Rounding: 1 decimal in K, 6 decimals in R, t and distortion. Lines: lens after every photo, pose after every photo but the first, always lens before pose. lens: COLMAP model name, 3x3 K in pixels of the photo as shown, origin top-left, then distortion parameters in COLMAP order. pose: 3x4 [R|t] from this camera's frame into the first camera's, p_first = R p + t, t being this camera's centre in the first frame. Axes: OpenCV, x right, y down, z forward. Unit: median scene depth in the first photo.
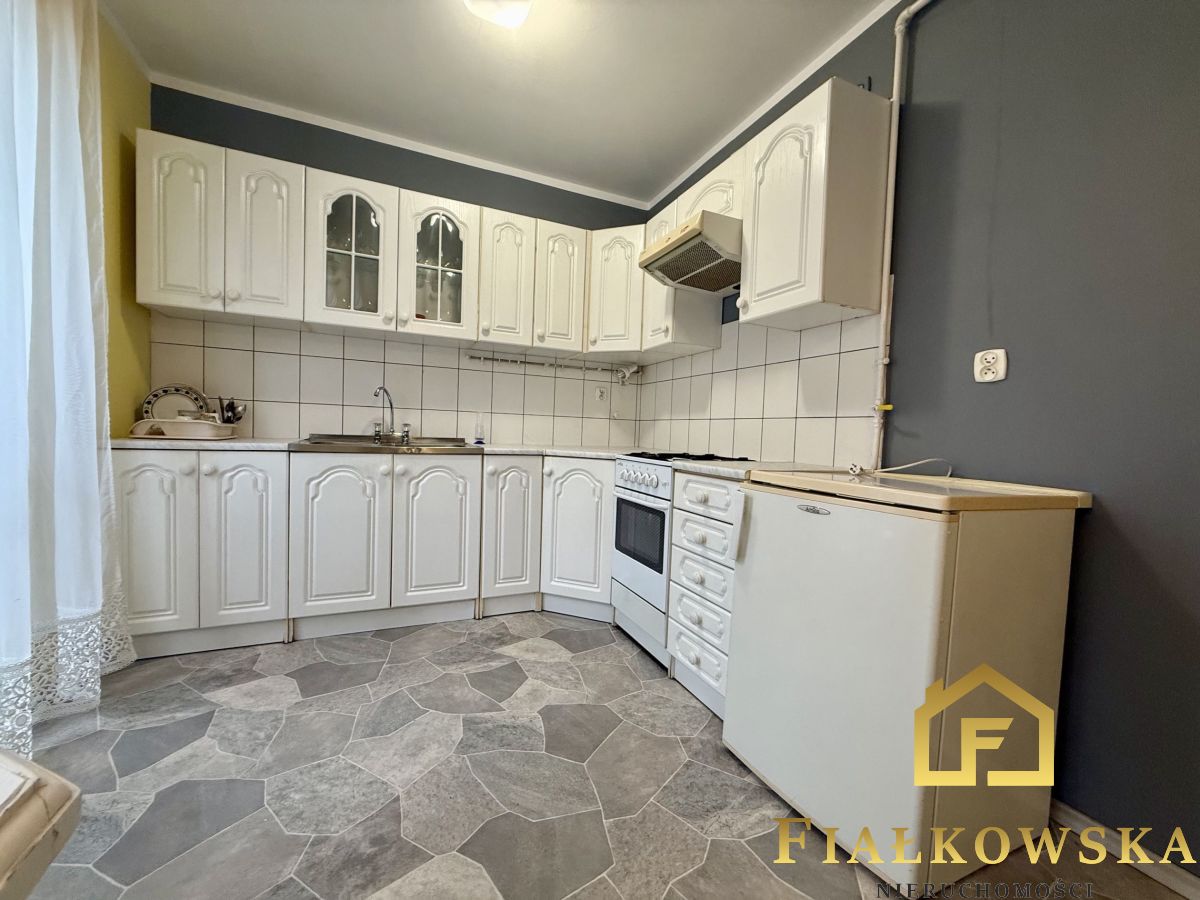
lens RADIAL K [[473.4, 0, 599.0], [0, 473.4, 451.2], [0, 0, 1]] dist [0.000347, 0.000093]
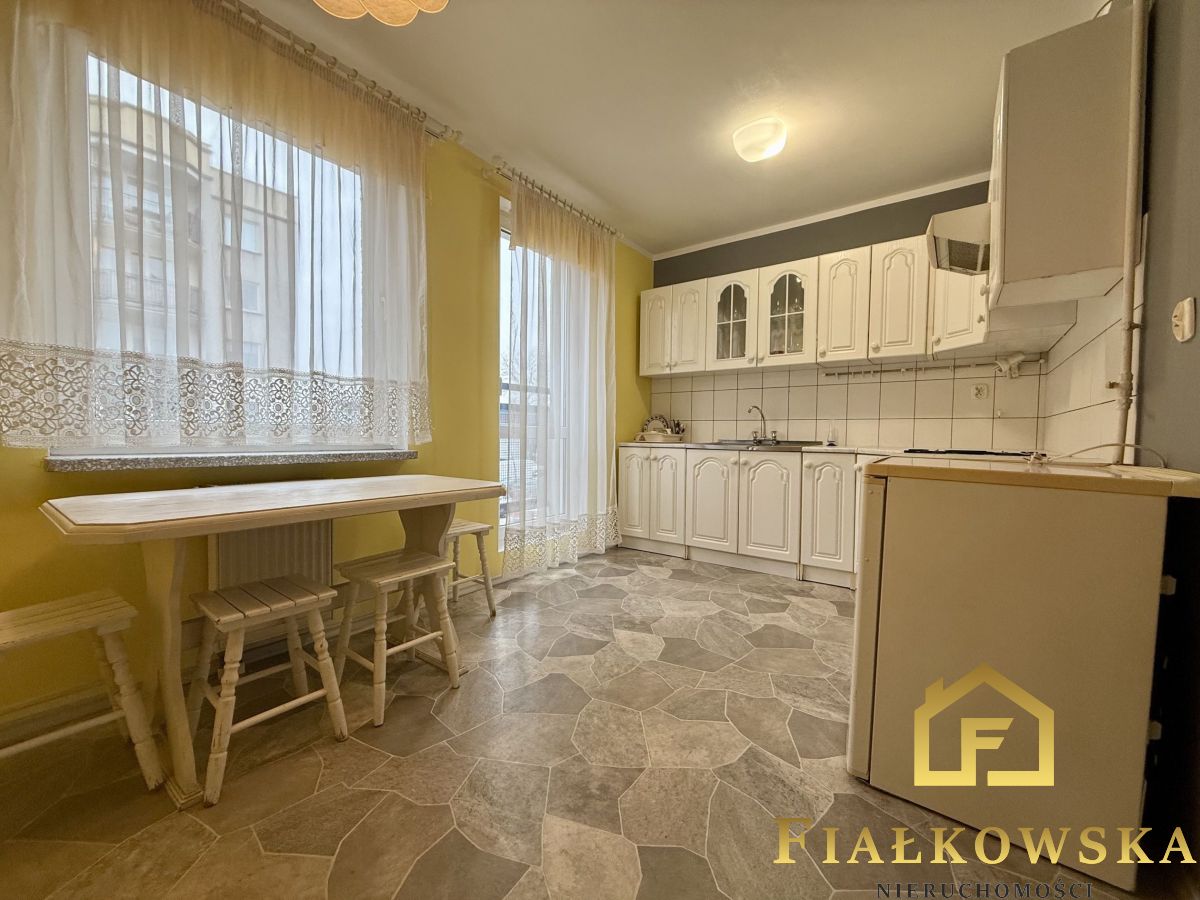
lens RADIAL K [[475.9, 0, 602.8], [0, 475.9, 451.0], [0, 0, 1]] dist [0.000745, -0.000038]
pose [[0.490667, -0.001716, -0.871346, 0.679253], [-0.028522, 0.999431, -0.018030, 0.047293], [0.870880, 0.033700, 0.490338, -0.122558]]
